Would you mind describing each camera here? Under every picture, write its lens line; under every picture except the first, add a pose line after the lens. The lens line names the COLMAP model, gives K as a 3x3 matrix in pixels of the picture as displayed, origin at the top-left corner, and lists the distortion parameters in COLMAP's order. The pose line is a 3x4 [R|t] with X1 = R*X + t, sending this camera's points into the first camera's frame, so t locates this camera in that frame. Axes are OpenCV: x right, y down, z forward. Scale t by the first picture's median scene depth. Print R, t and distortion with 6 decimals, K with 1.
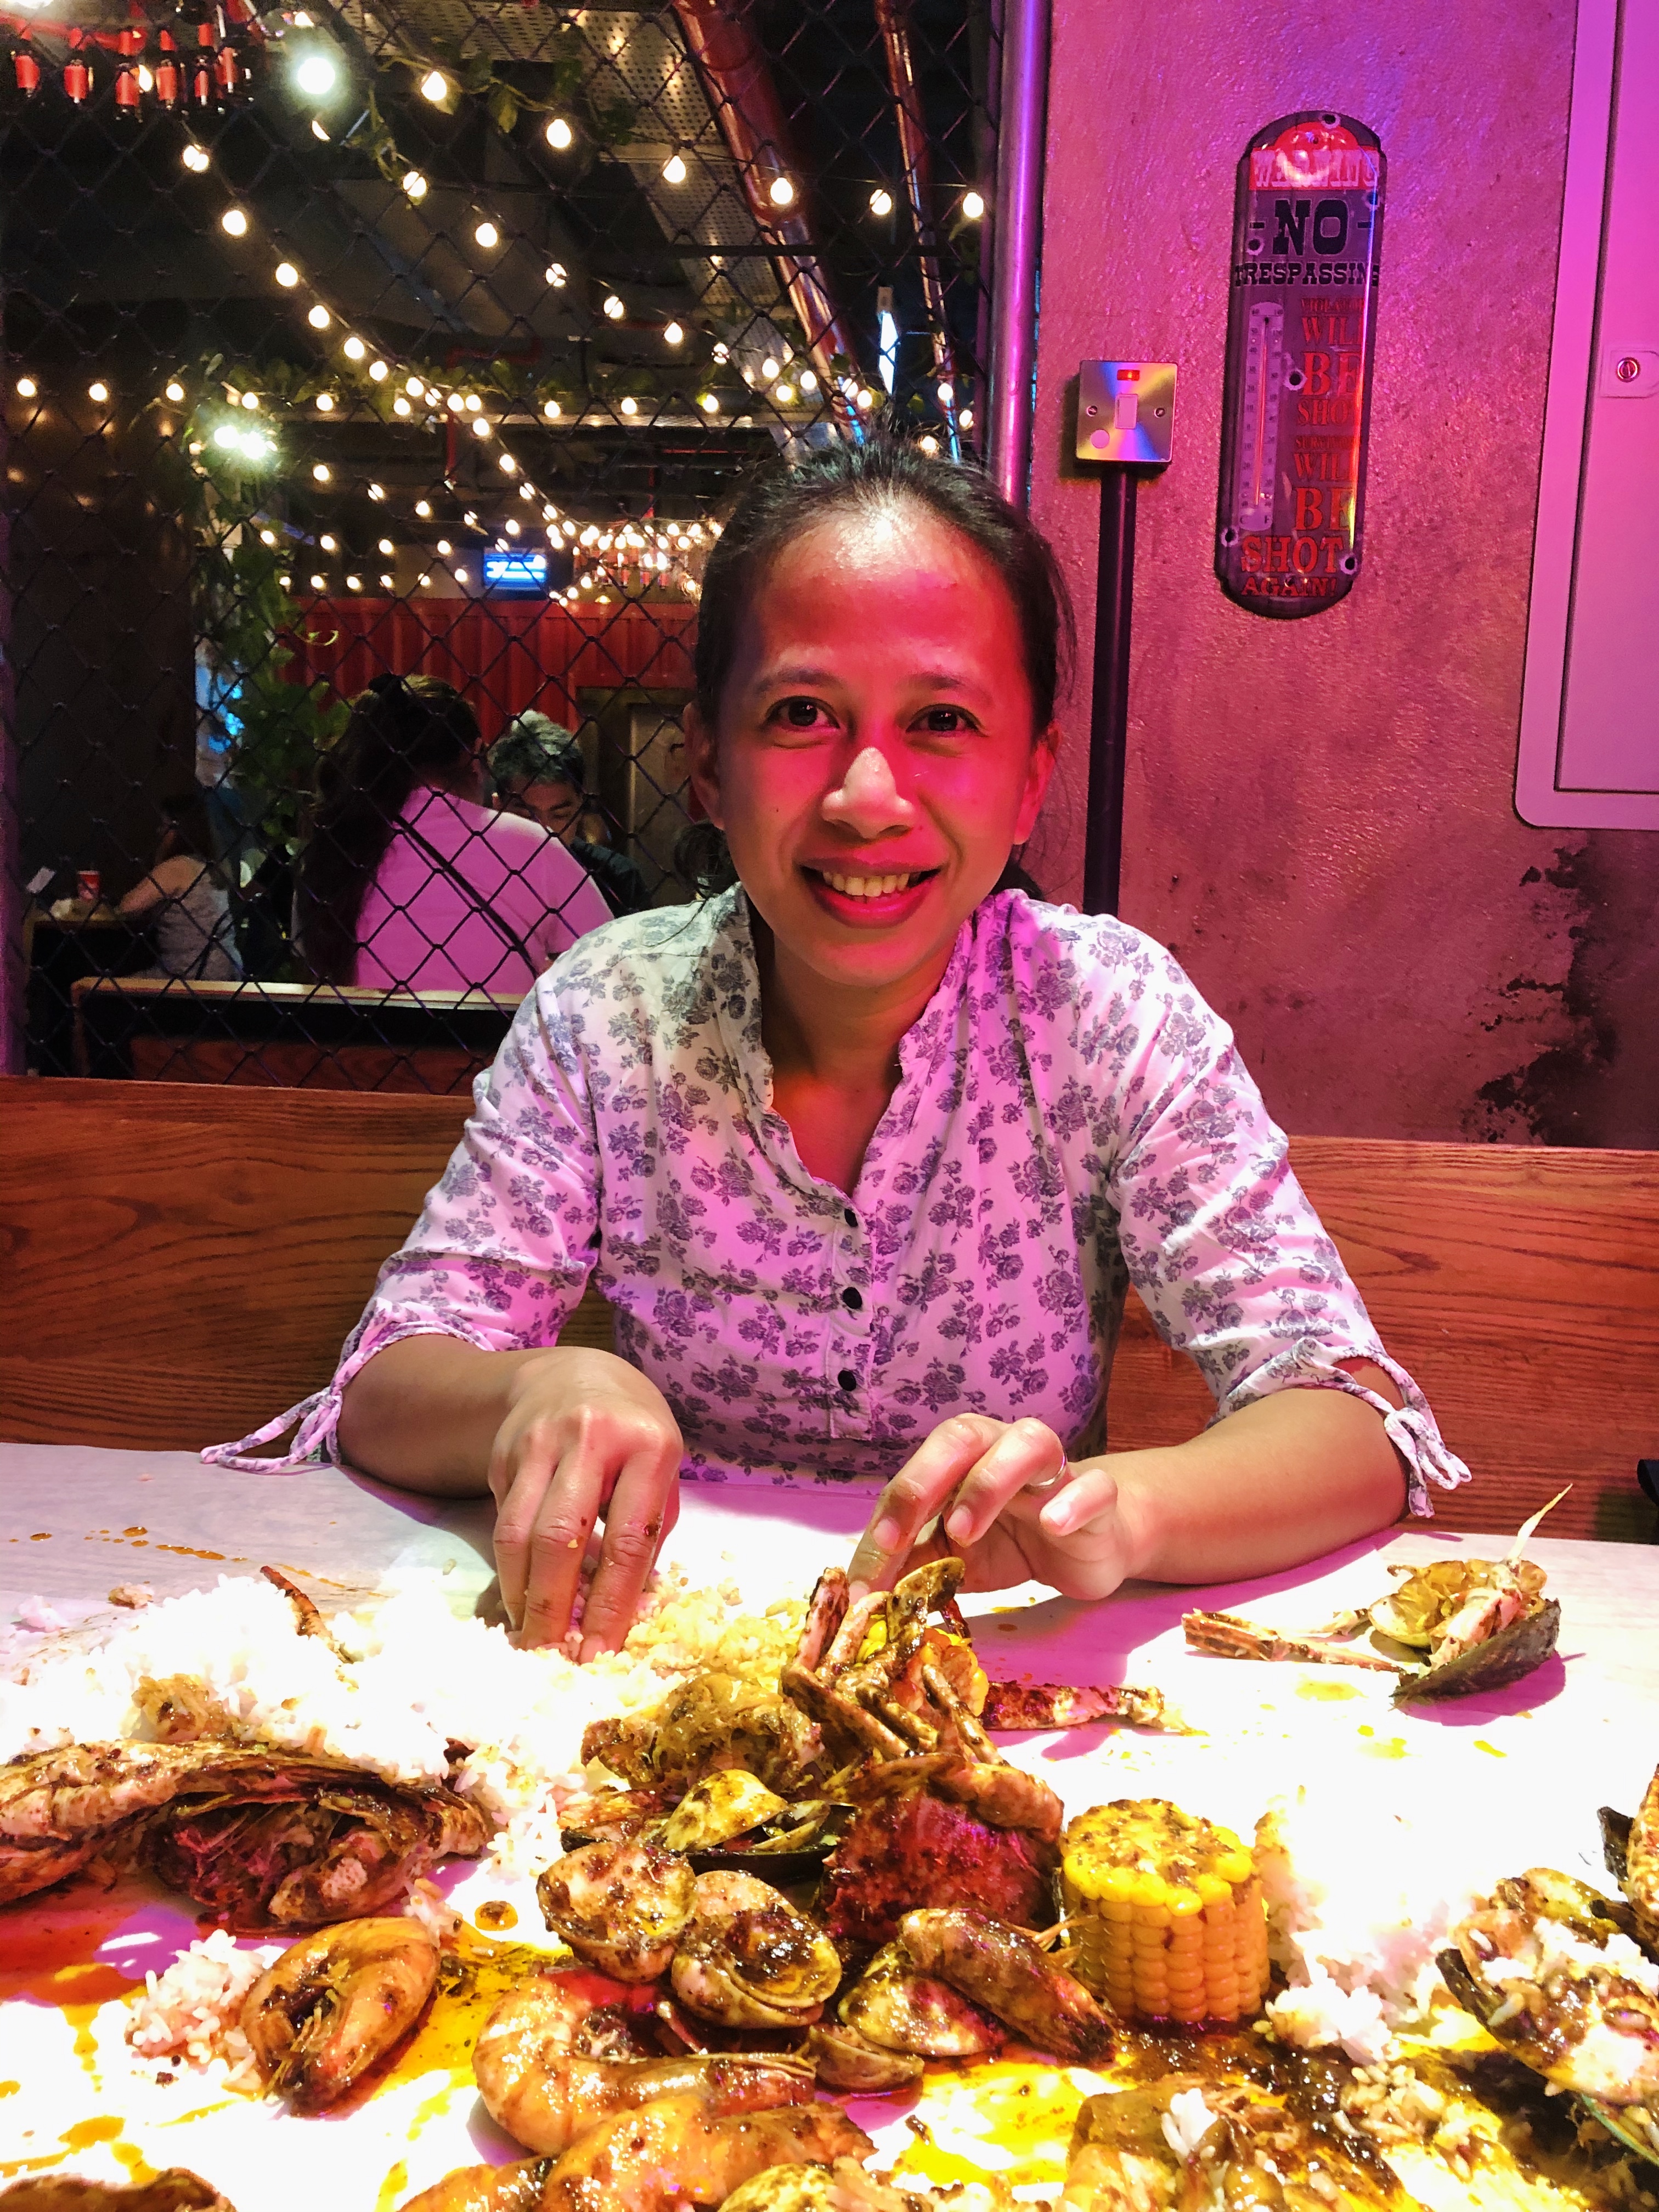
lens RADIAL K [[1807.2, 0, 829.5], [0, 1807.2, 1106.0], [0, 0, 1]] dist [0.001010, 0.005535]
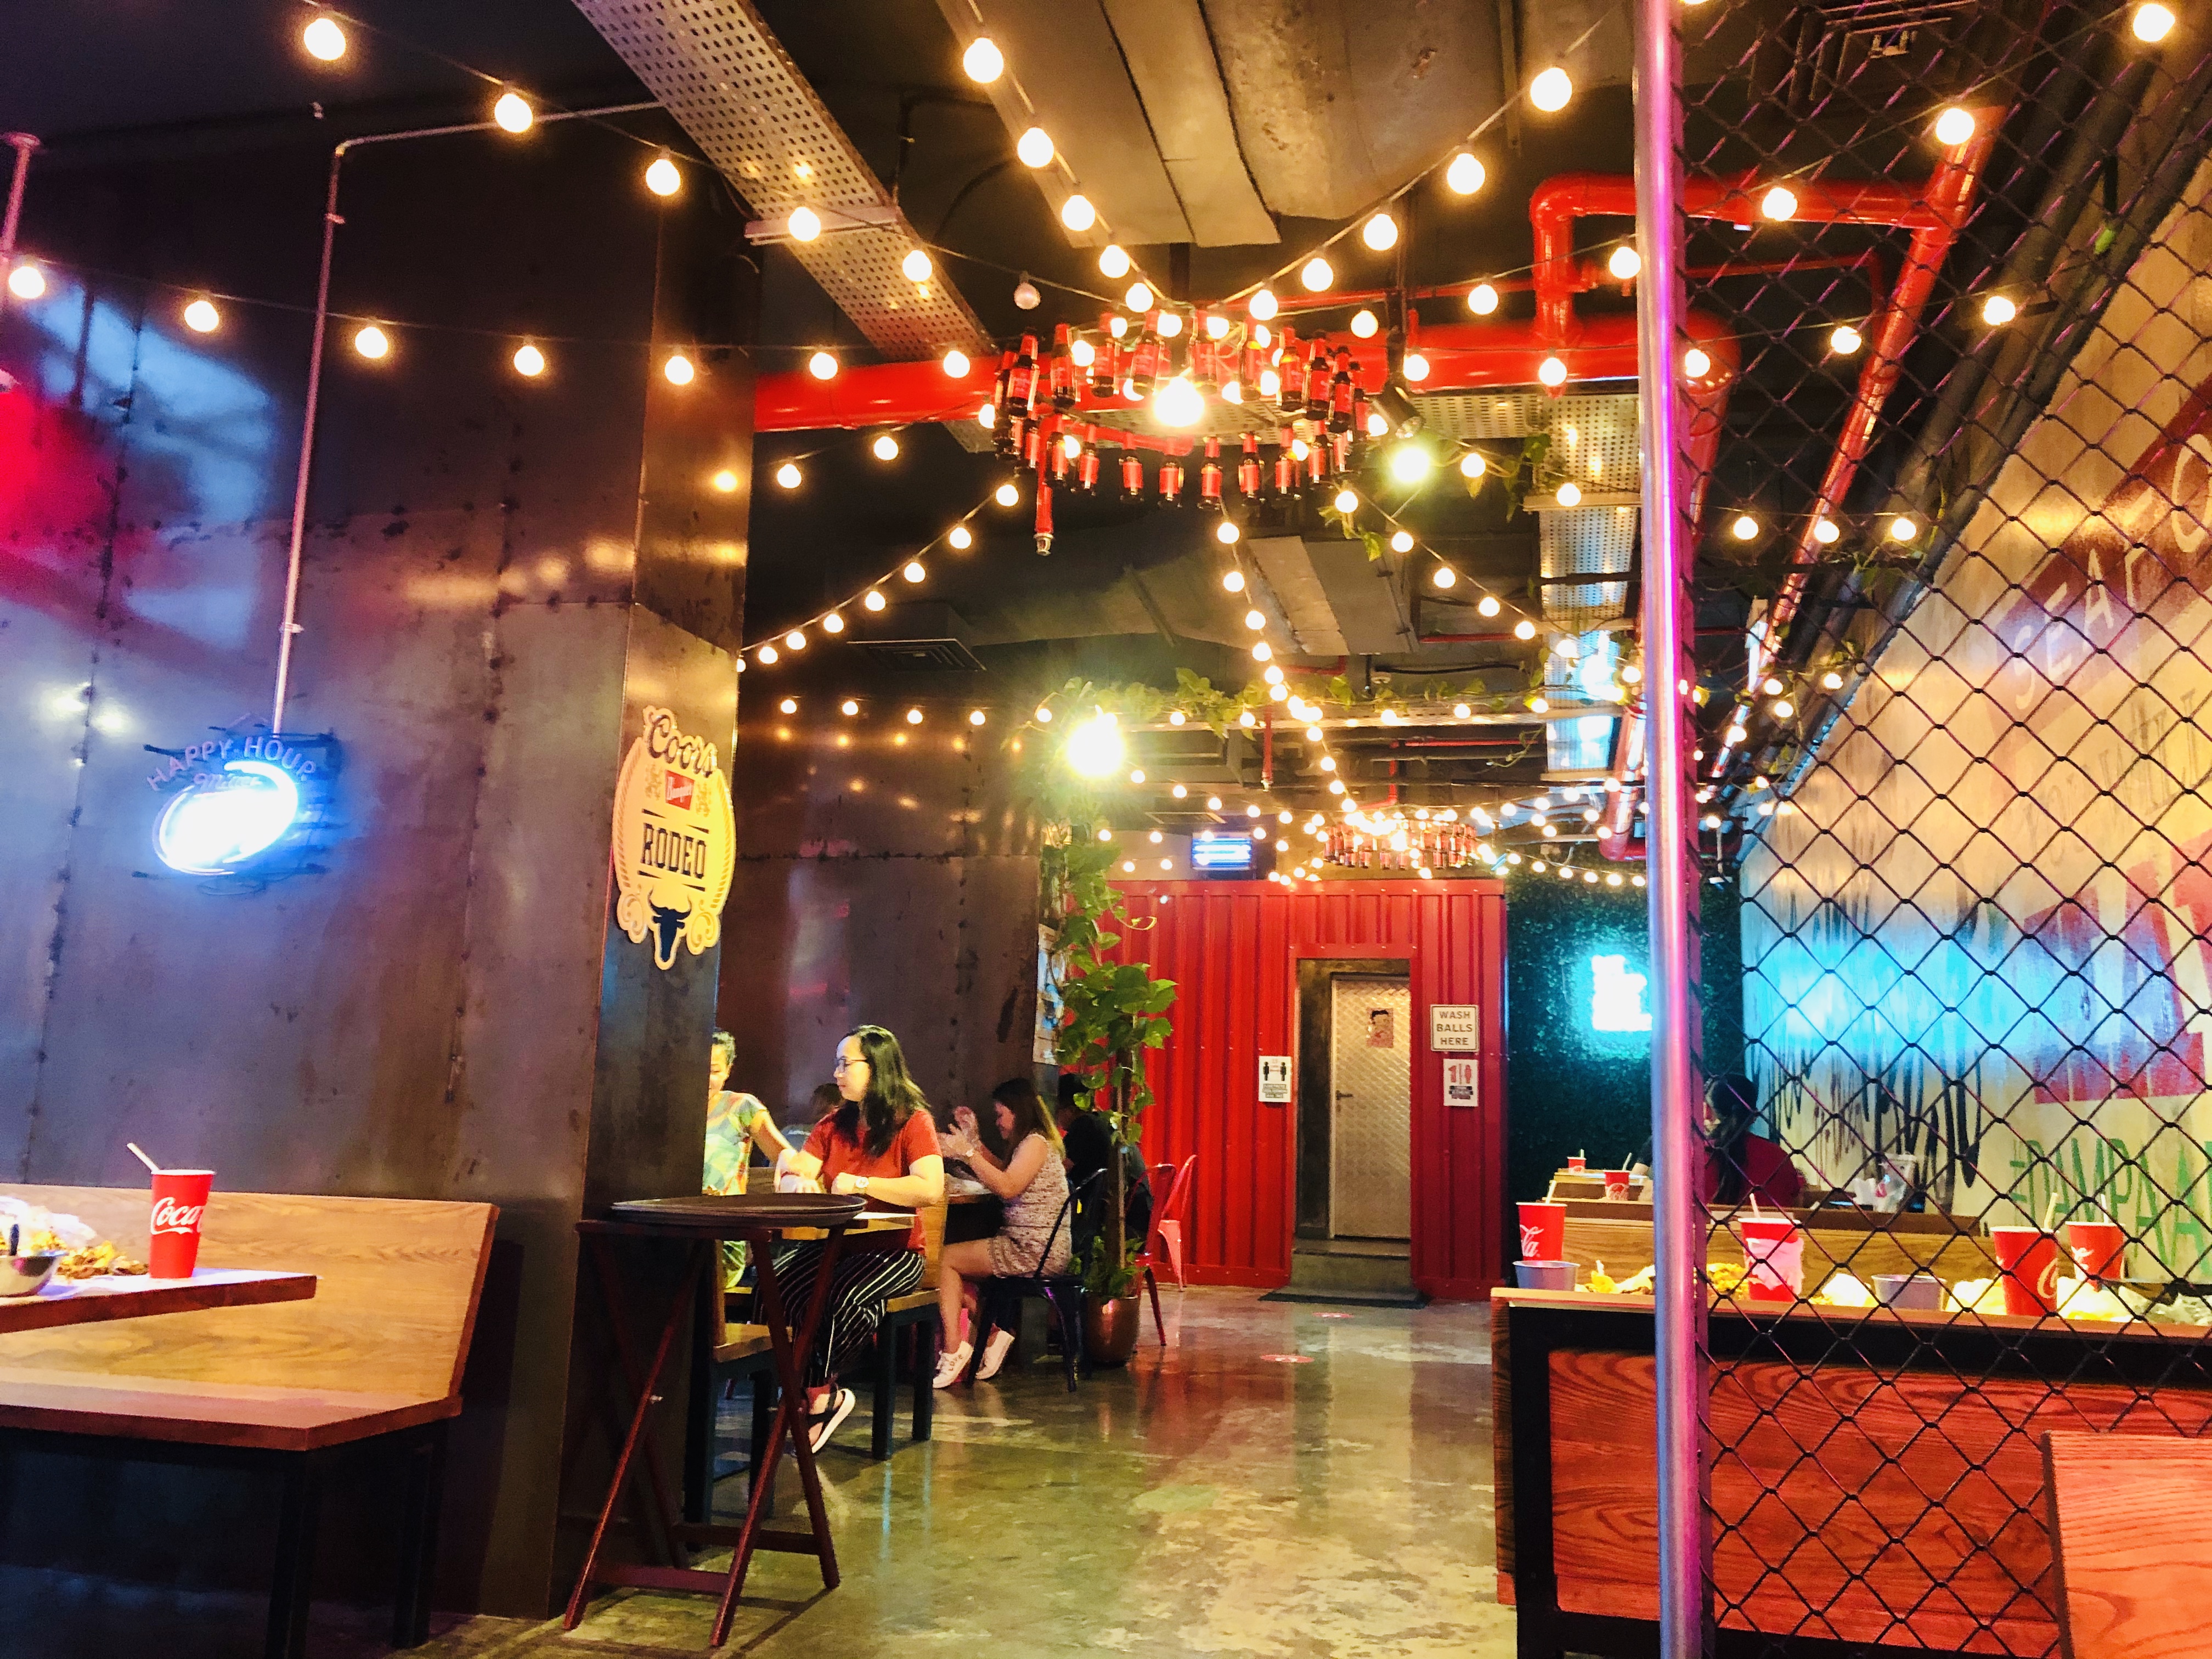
lens RADIAL K [[1807.2, 0, 1106.0], [0, 1807.2, 829.5], [0, 0, 1]] dist [0.001010, 0.005535]
pose [[0.987659, -0.029092, -0.153895, -0.141585], [-0.016728, 0.957383, -0.288336, -0.006592], [0.155725, 0.287352, 0.945081, -0.022343]]
